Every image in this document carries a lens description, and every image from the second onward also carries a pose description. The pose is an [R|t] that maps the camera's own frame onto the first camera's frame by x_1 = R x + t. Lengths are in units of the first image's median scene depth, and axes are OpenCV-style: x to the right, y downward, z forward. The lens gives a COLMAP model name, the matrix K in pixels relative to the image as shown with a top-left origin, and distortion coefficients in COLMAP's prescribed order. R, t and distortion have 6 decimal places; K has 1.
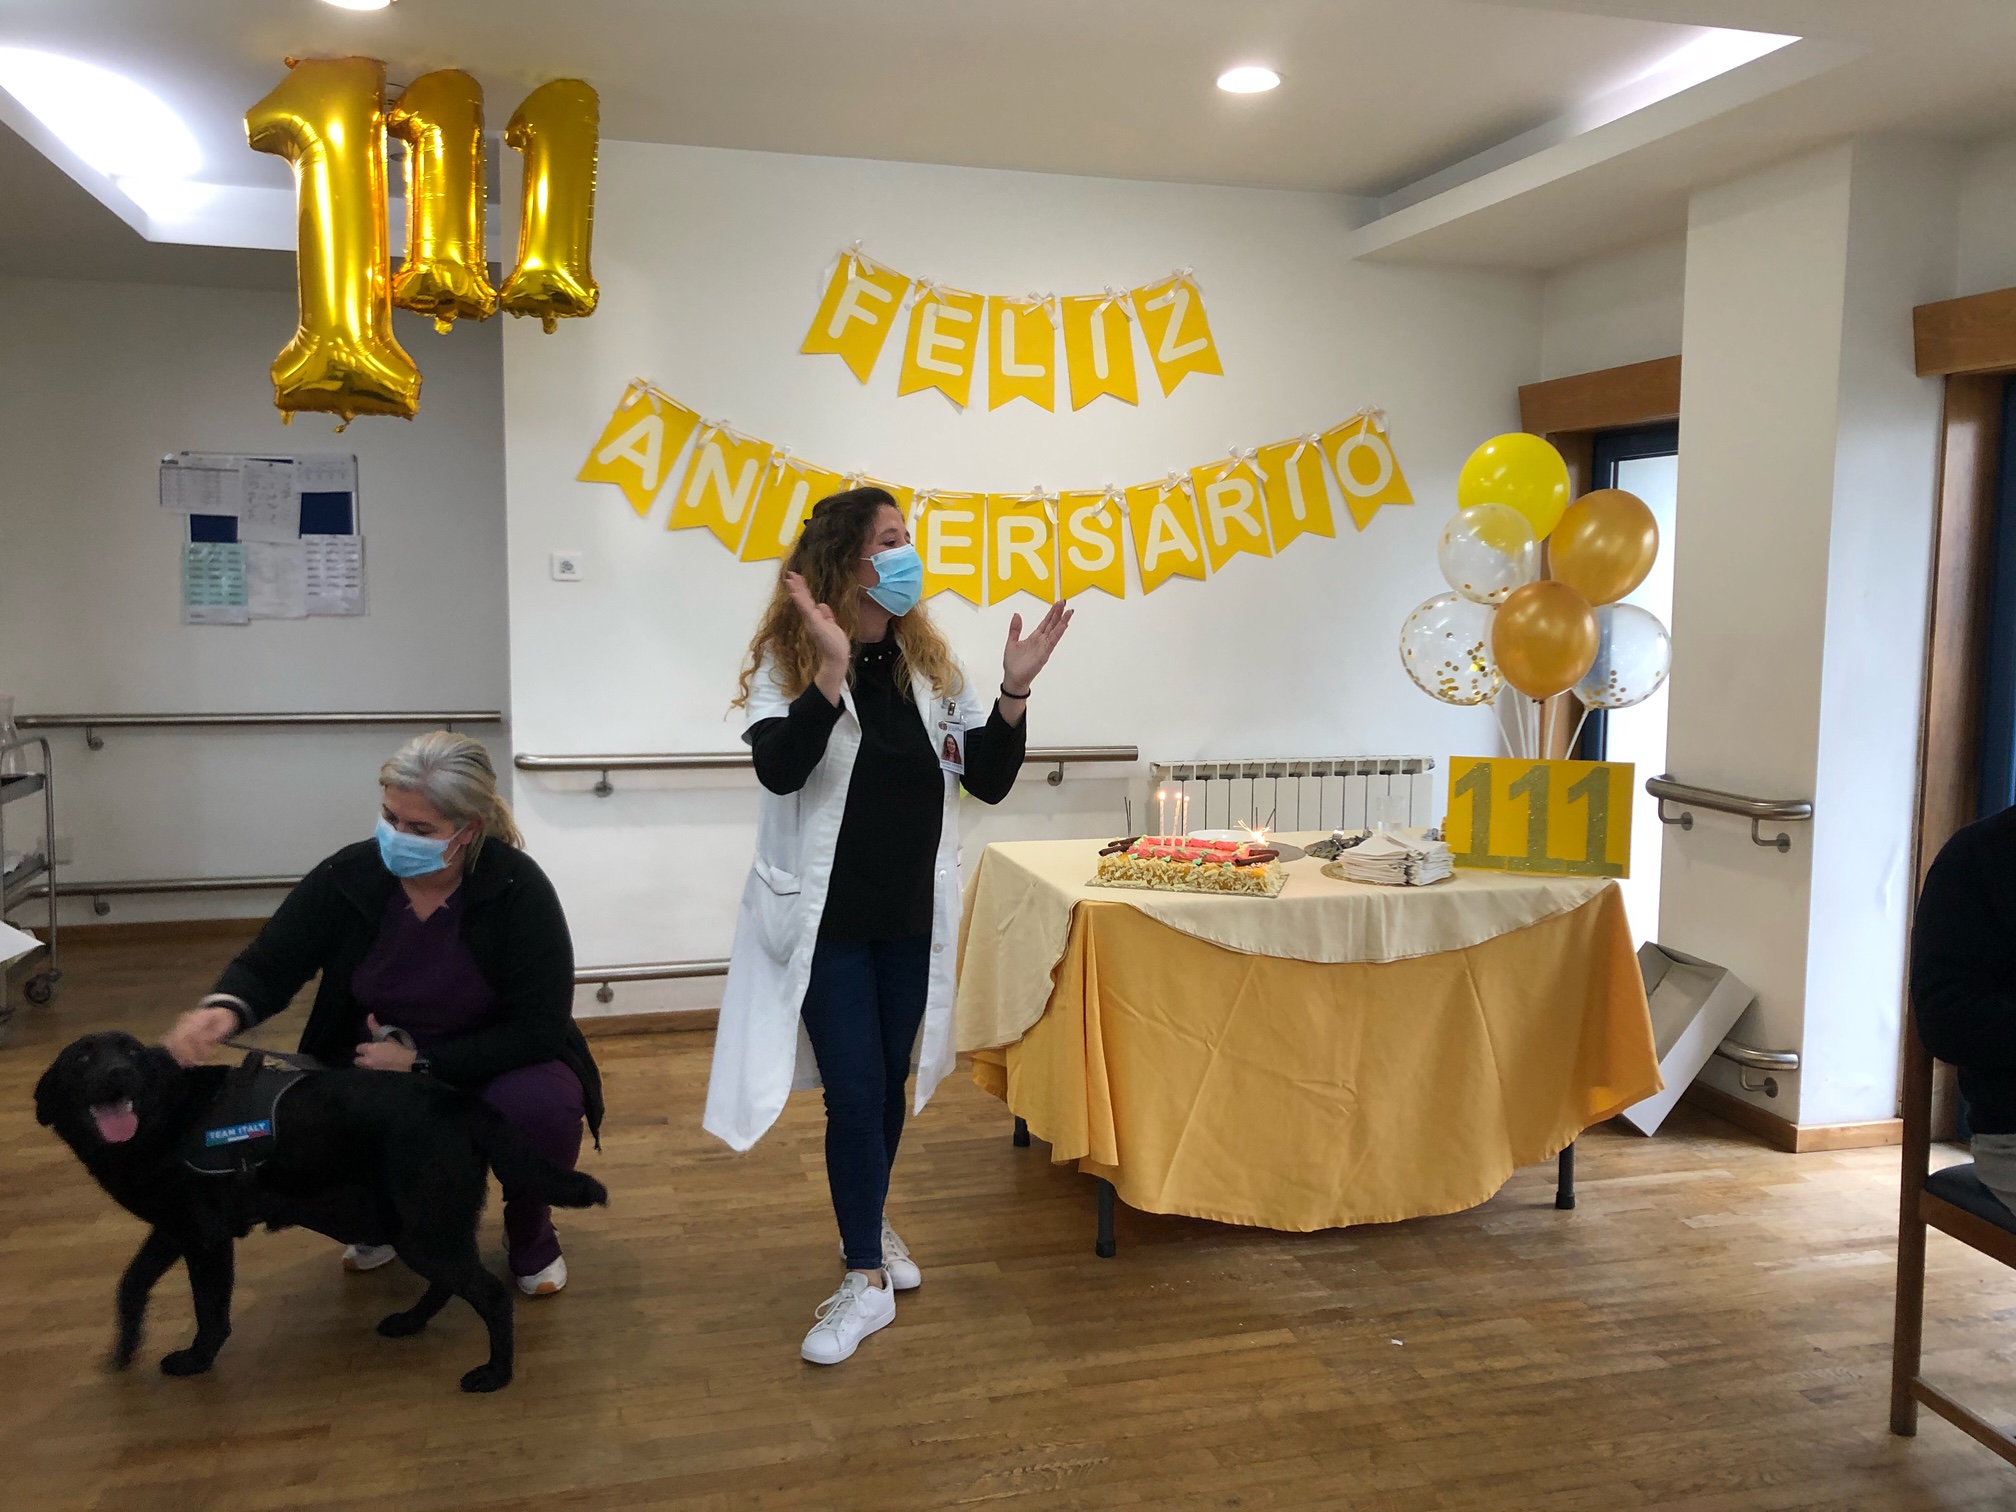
lens RADIAL K [[1708.1, 0, 1009.5], [0, 1708.1, 740.8], [0, 0, 1]] dist [0.052448, -0.012770]
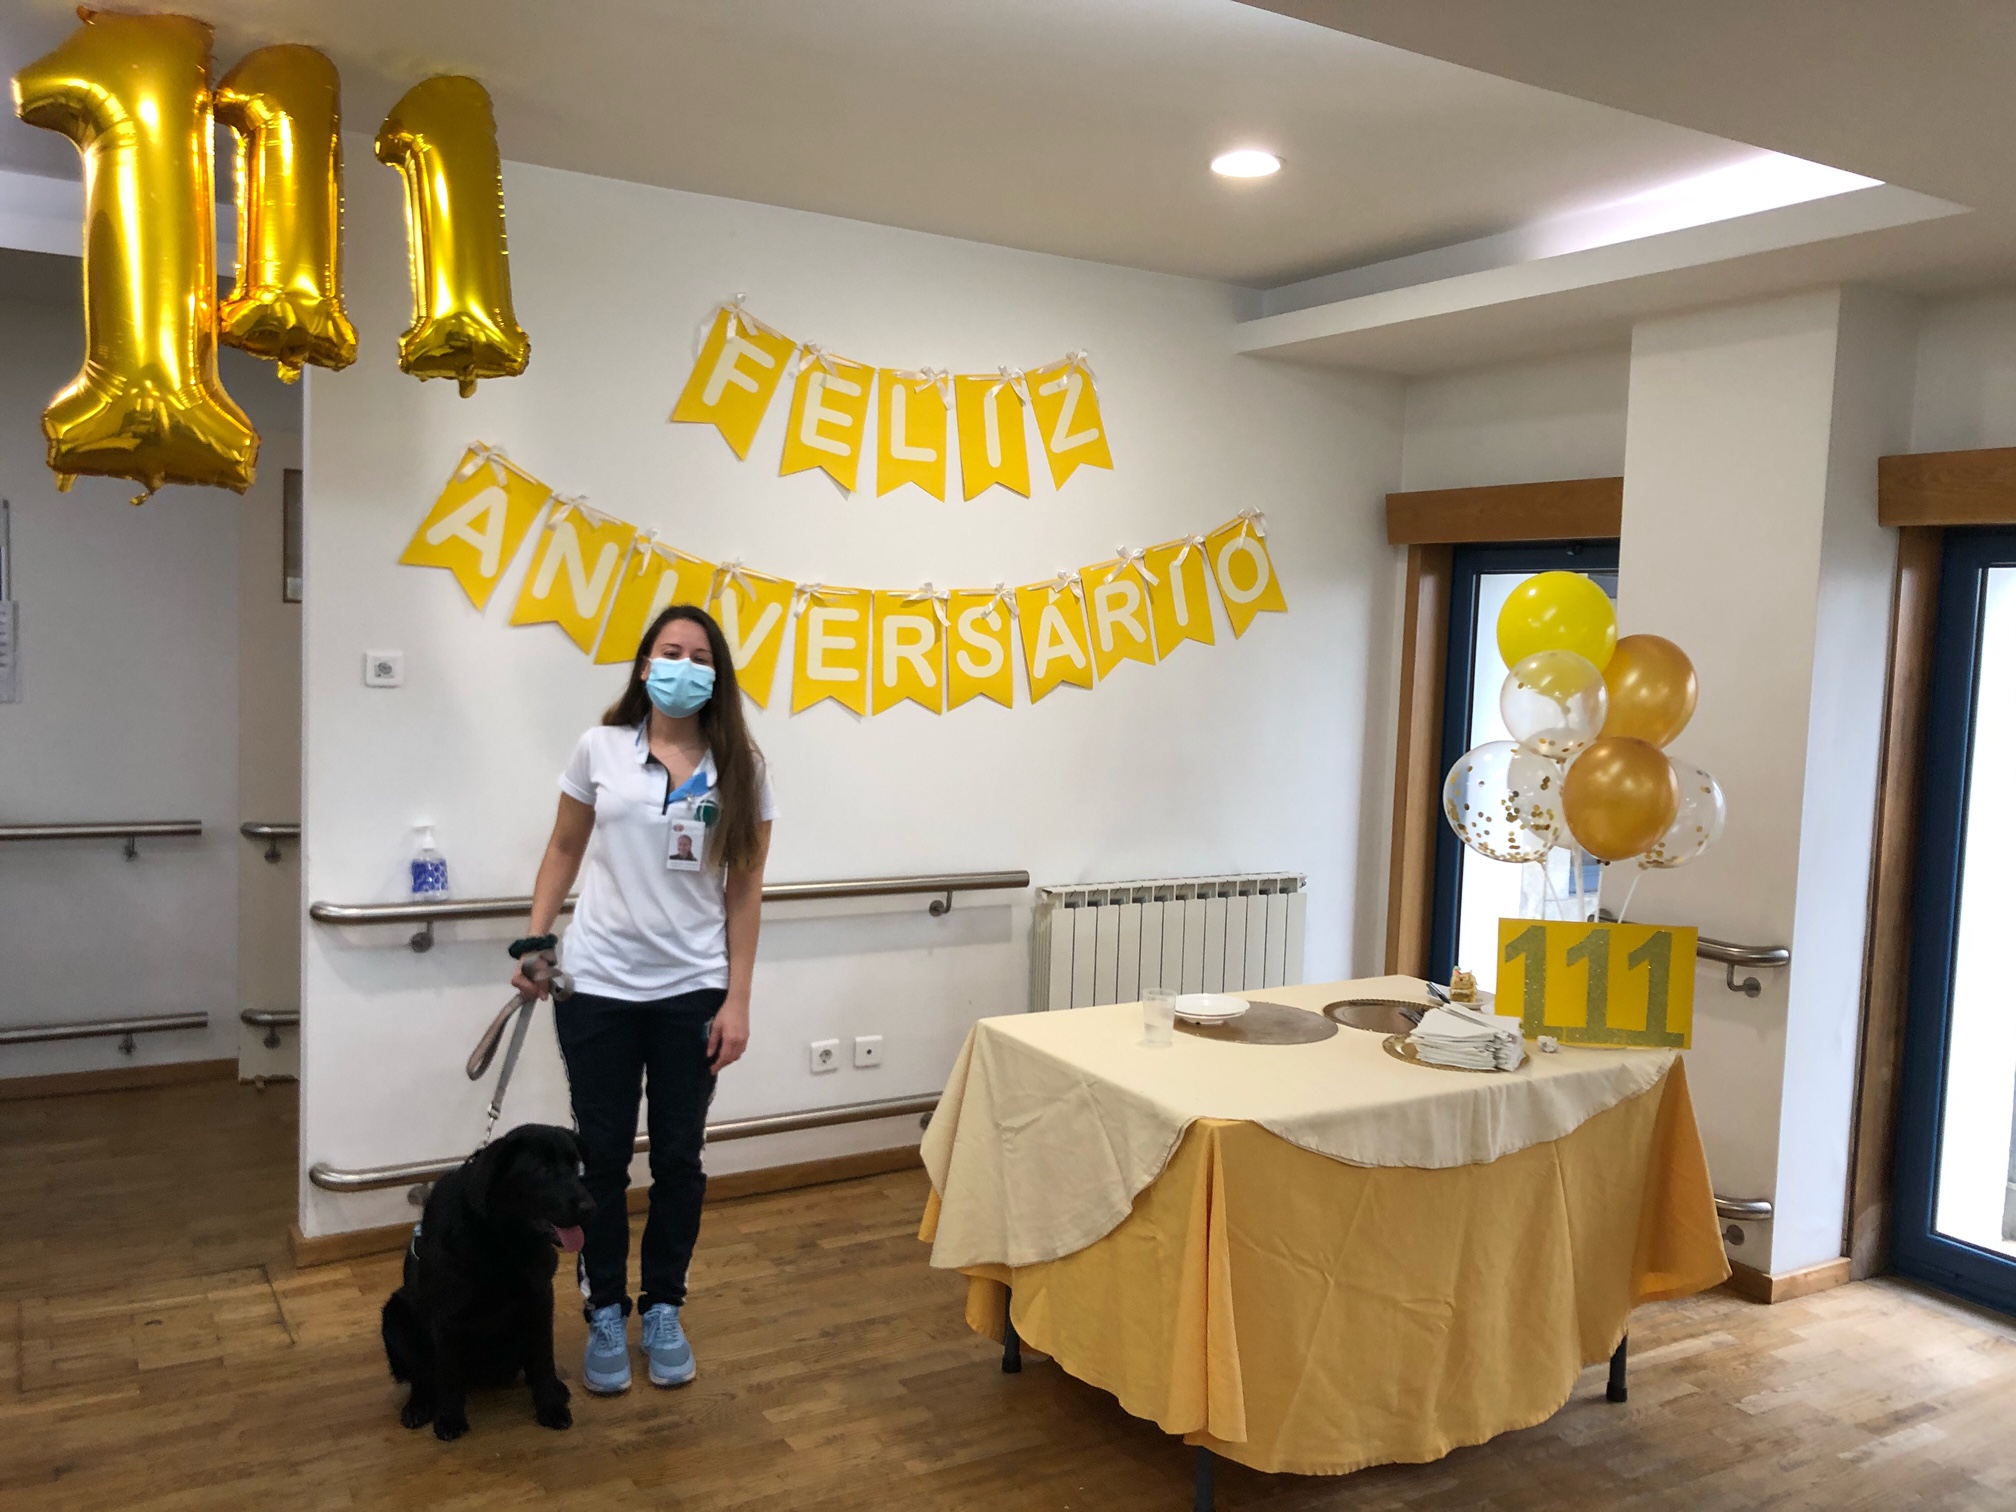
lens RADIAL K [[1670.2, 0, 1006.8], [0, 1670.2, 745.4], [0, 0, 1]] dist [0.064590, -0.069490]
pose [[0.960047, 0.005791, 0.279778, -0.196971], [-0.002255, 0.999913, -0.012959, -0.055828], [-0.279829, 0.011811, 0.959977, 0.159270]]
